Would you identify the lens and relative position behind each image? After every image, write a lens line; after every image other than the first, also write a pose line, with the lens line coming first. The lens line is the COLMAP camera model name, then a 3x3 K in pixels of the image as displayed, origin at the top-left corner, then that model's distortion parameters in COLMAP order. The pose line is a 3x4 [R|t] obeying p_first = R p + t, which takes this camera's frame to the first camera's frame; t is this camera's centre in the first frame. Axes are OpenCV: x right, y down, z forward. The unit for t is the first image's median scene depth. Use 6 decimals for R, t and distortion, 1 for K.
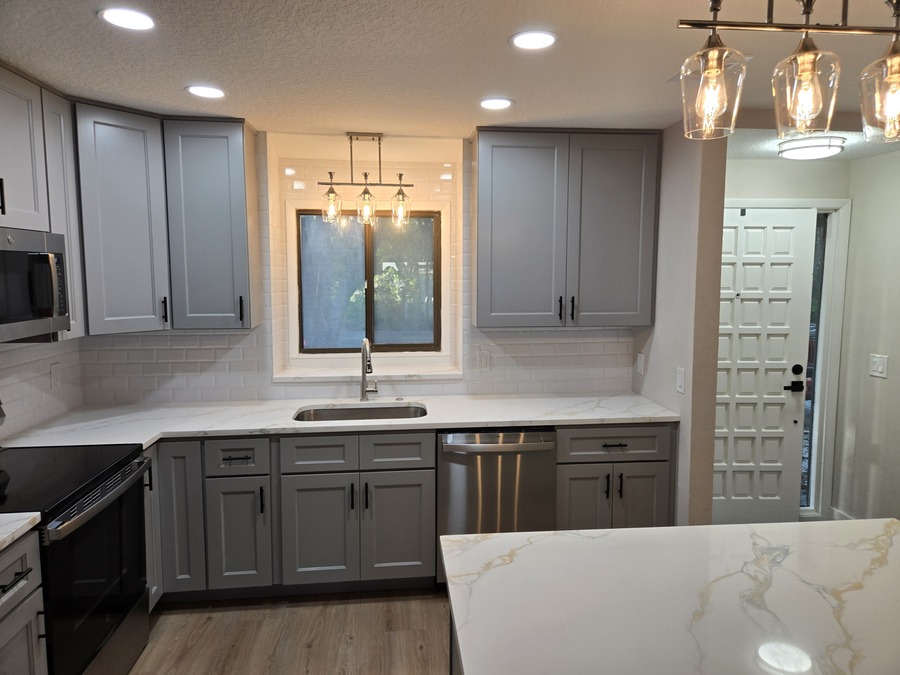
lens RADIAL K [[598.6, 0, 448.1], [0, 598.6, 328.4], [0, 0, 1]] dist [0.028813, -0.002708]
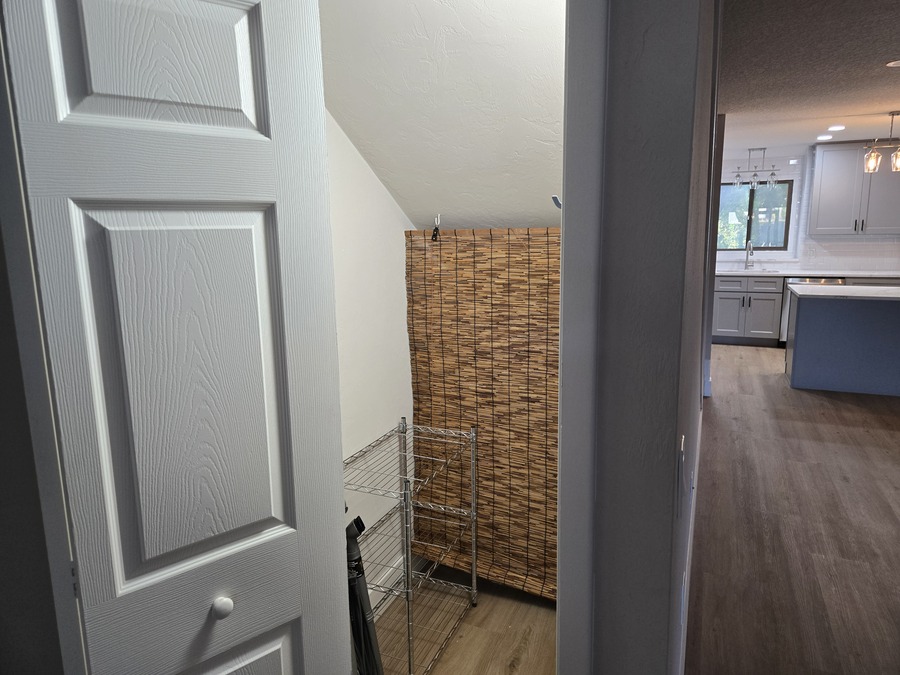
lens RADIAL K [[598.6, 0, 448.1], [0, 598.6, 328.4], [0, 0, 1]] dist [0.028813, -0.002708]
pose [[0.873648, 0.068978, -0.481645, -0.014387], [-0.030573, 0.995726, 0.087146, 0.178654], [0.485598, -0.061409, 0.872023, -1.535569]]
